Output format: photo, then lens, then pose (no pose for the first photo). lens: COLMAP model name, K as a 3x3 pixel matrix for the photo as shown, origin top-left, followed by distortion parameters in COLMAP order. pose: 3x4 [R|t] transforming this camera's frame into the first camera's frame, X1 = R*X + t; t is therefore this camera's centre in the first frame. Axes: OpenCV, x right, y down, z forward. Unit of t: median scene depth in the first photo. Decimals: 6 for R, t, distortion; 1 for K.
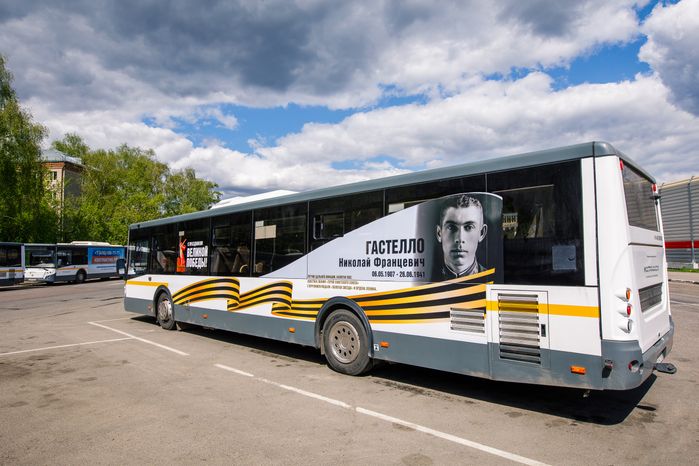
lens RADIAL K [[437.6, 0, 349.5], [0, 437.6, 233.0], [0, 0, 1]] dist [-0.072412, 0.000202]
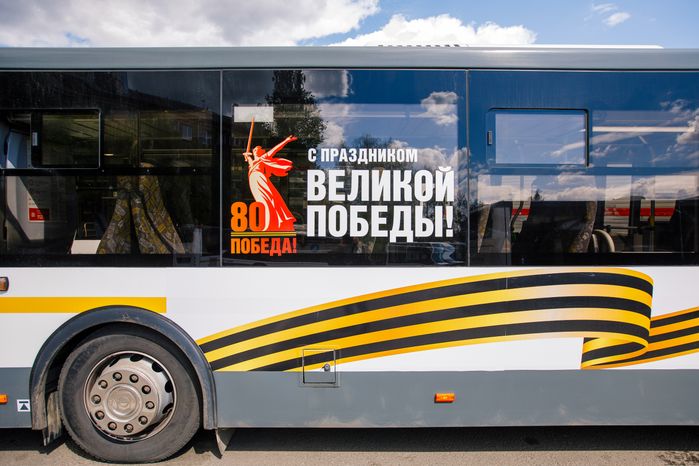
lens RADIAL K [[384.8, 0, 349.5], [0, 384.8, 233.0], [0, 0, 1]] dist [-0.049863, 0.033697]
pose [[0.724407, -0.013442, 0.689241, -0.890254], [-0.056788, 0.995248, 0.079095, 0.093042], [-0.687030, -0.096438, 0.720201, 1.356963]]
